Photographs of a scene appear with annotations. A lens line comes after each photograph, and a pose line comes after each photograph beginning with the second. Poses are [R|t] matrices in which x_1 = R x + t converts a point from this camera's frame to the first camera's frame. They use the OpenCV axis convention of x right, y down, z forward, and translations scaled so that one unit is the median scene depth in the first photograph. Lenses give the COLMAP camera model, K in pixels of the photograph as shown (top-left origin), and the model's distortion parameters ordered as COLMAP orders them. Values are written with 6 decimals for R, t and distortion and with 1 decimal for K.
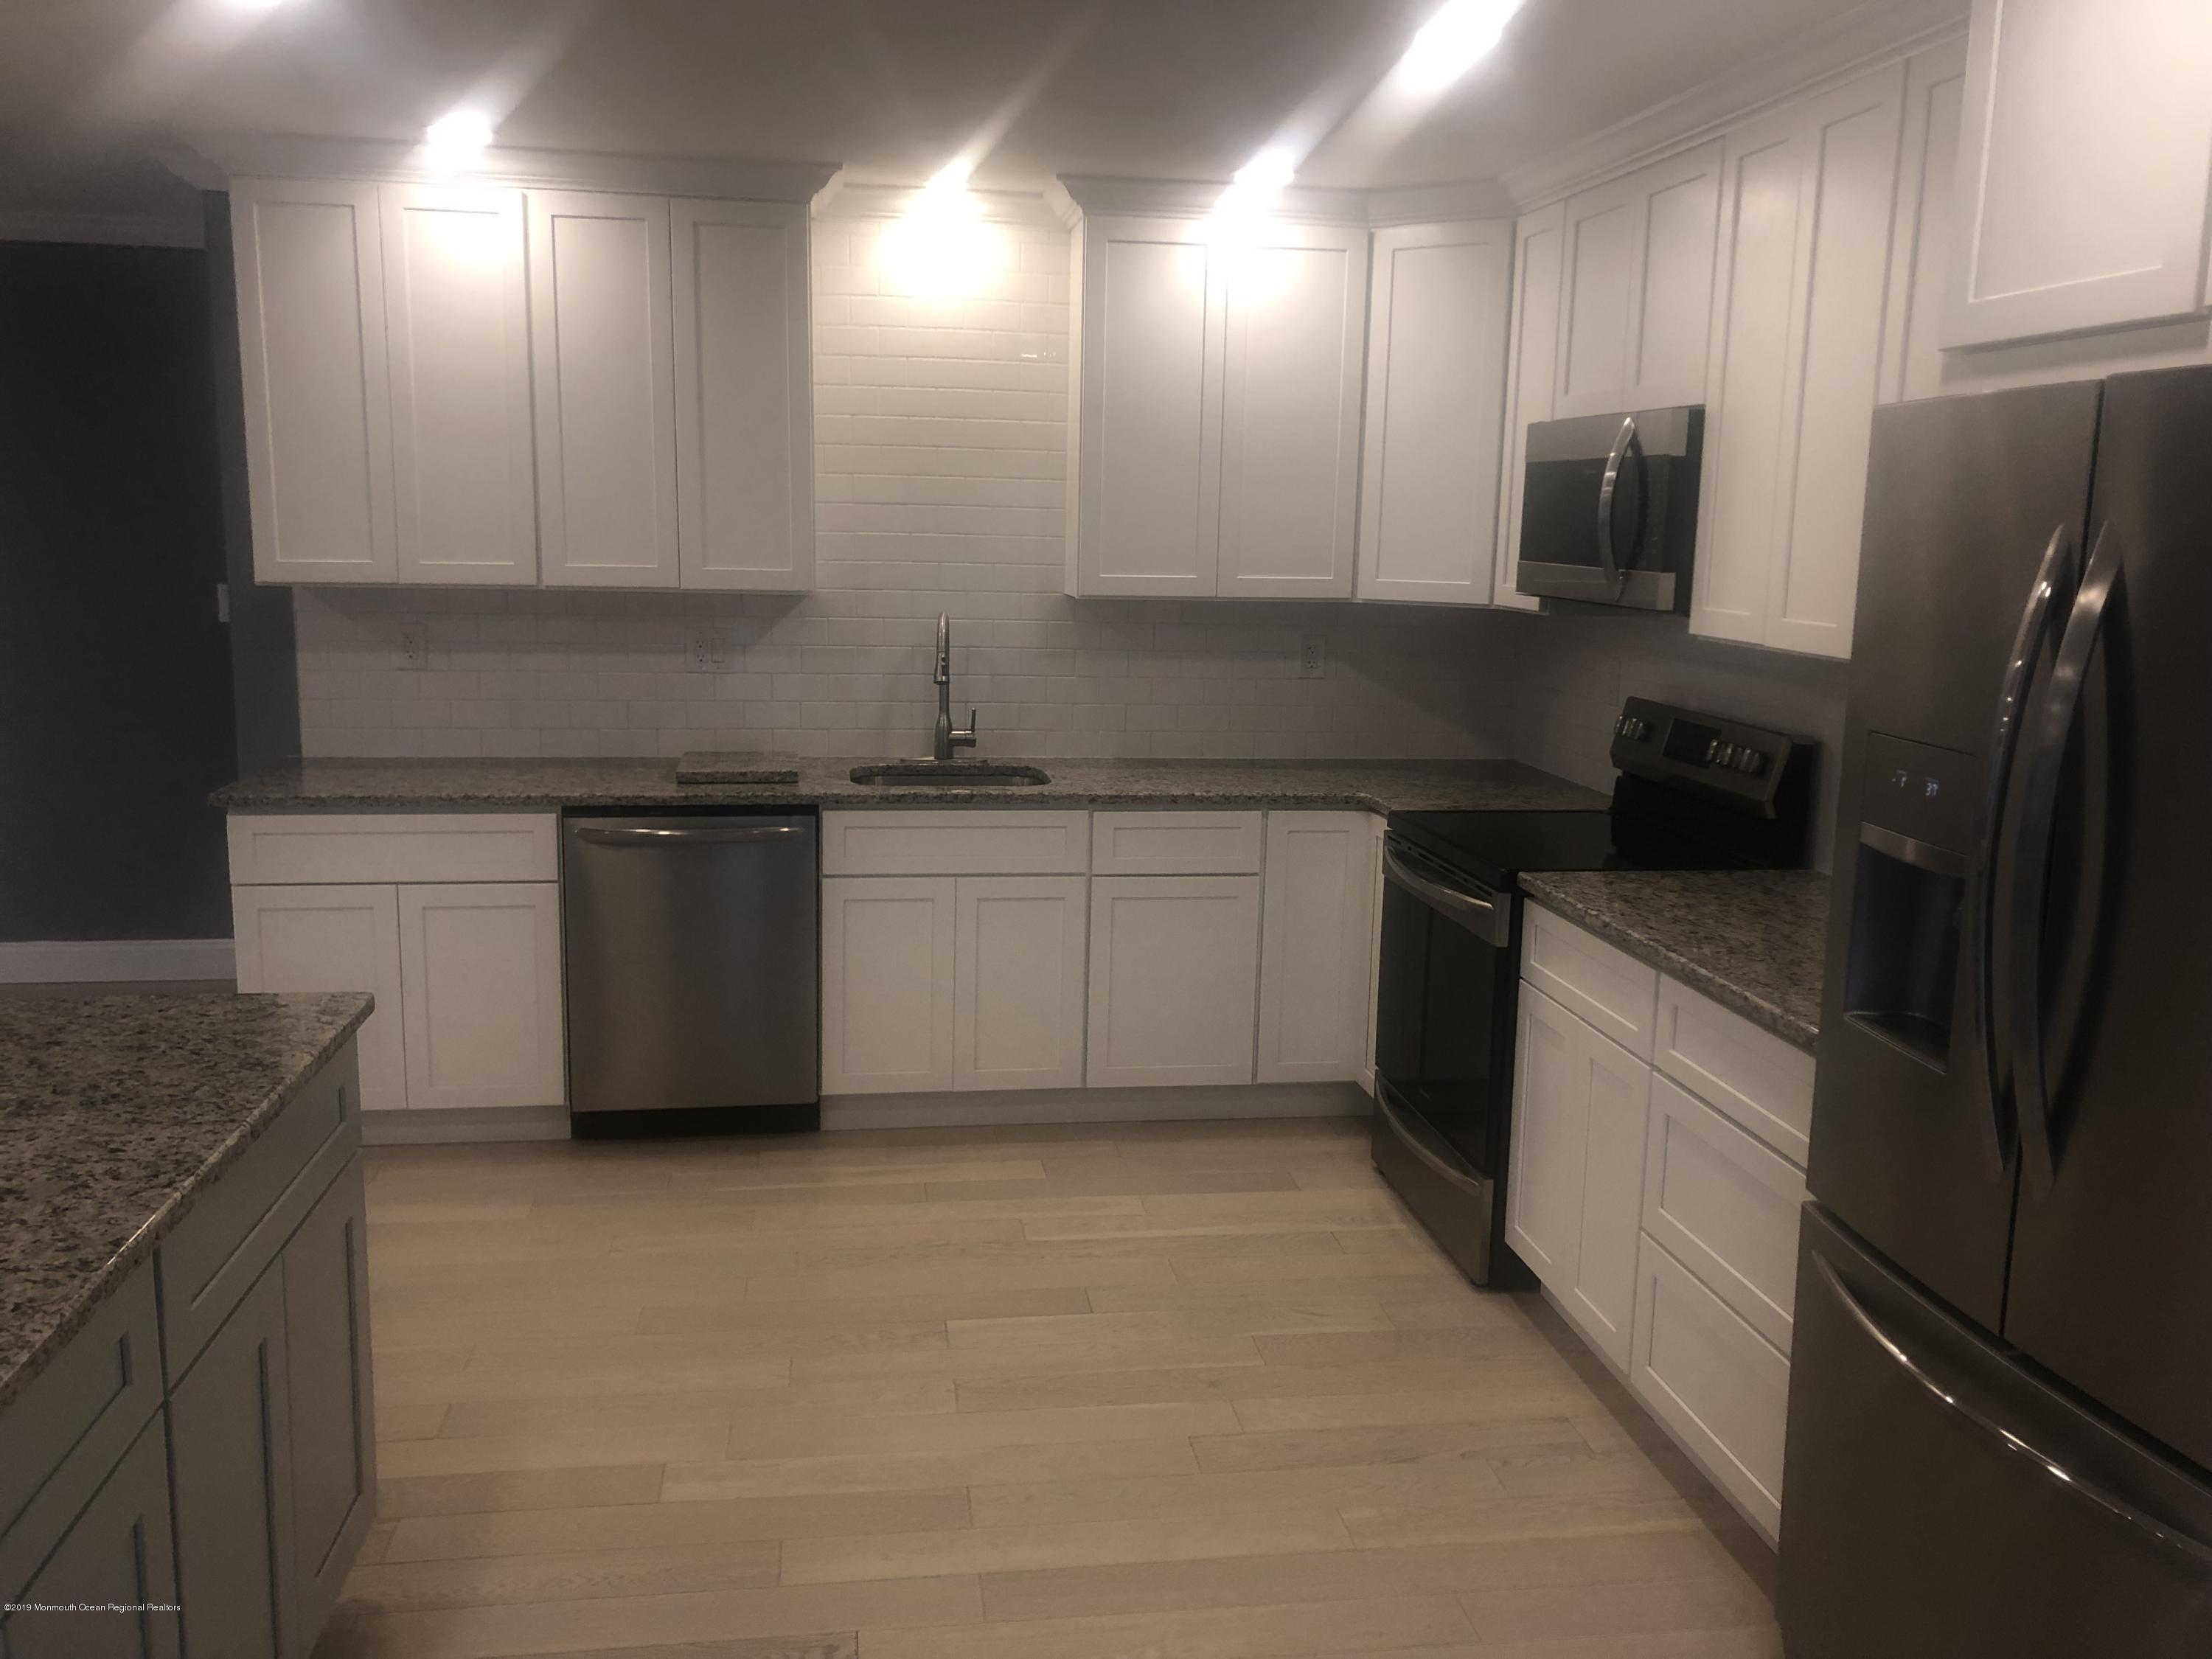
lens RADIAL K [[1820.3, 0, 1108.6], [0, 1820.3, 818.5], [0, 0, 1]] dist [0.037740, -0.033327]
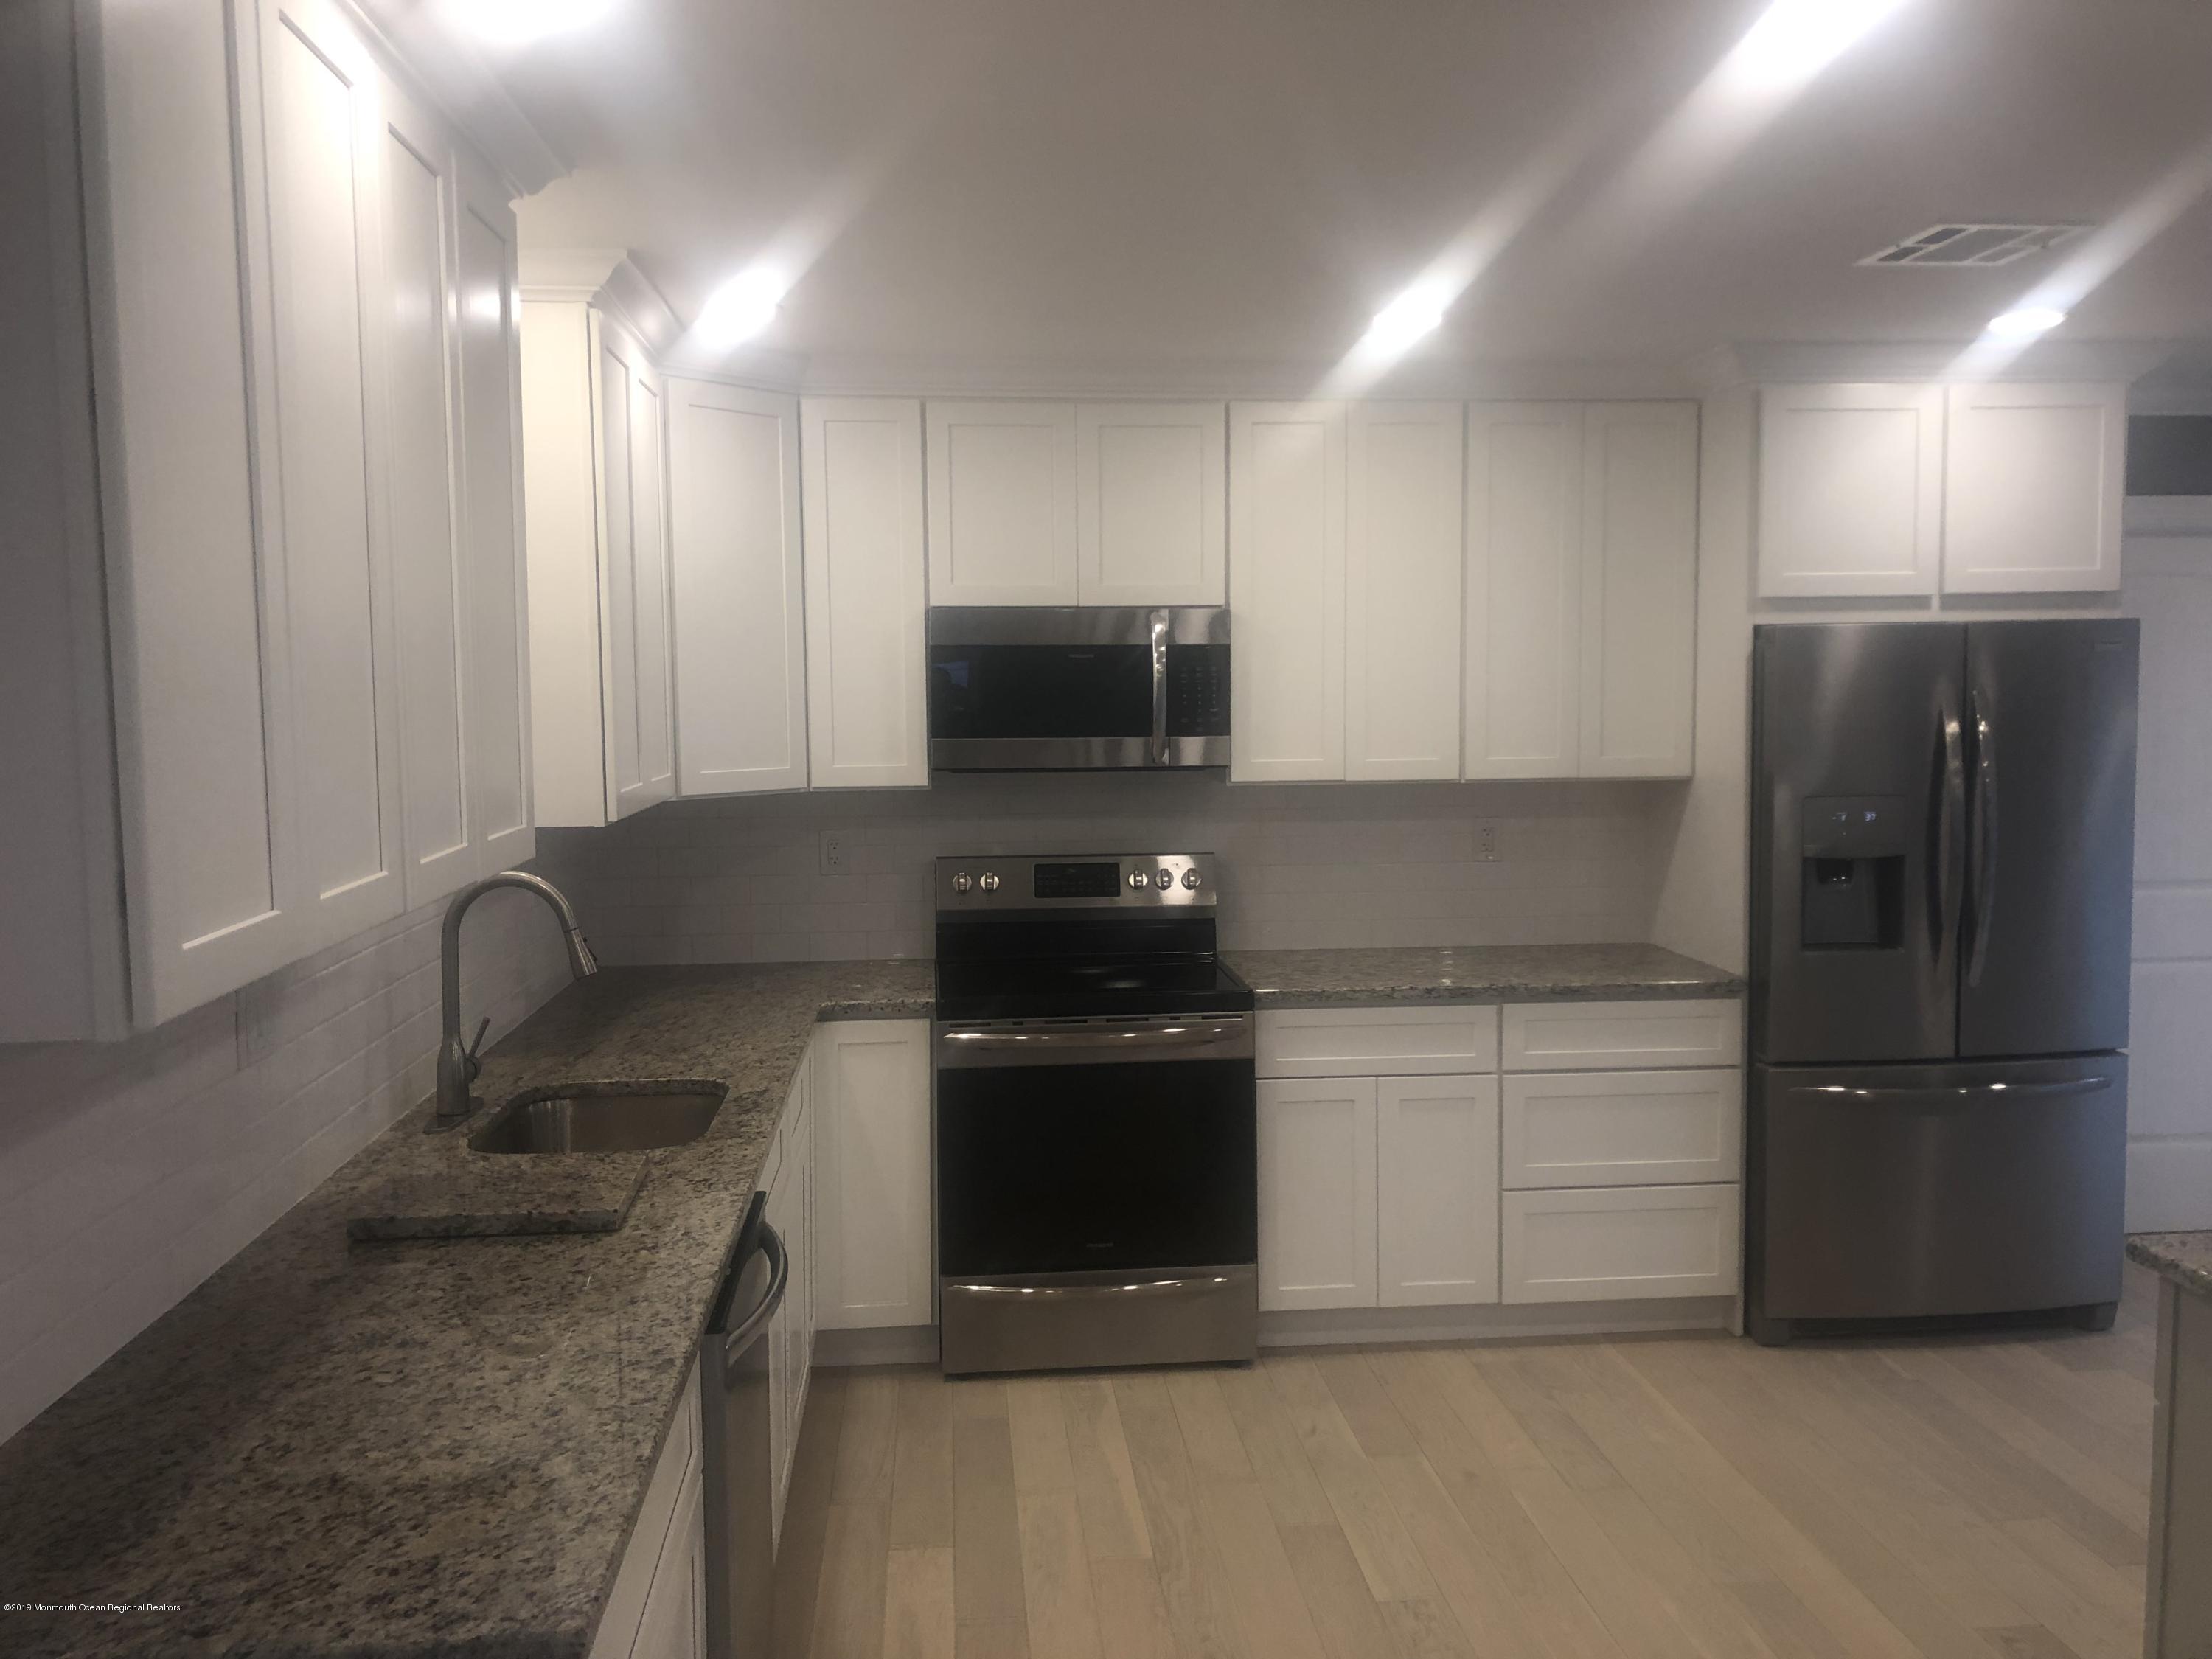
lens RADIAL K [[1820.3, 0, 1084.4], [0, 1820.3, 813.3], [0, 0, 1]] dist [0.037740, -0.033327]
pose [[0.068729, -0.088707, 0.993684, -0.913156], [0.173323, 0.981954, 0.075672, -0.188585], [-0.982464, 0.167027, 0.082863, 0.977324]]
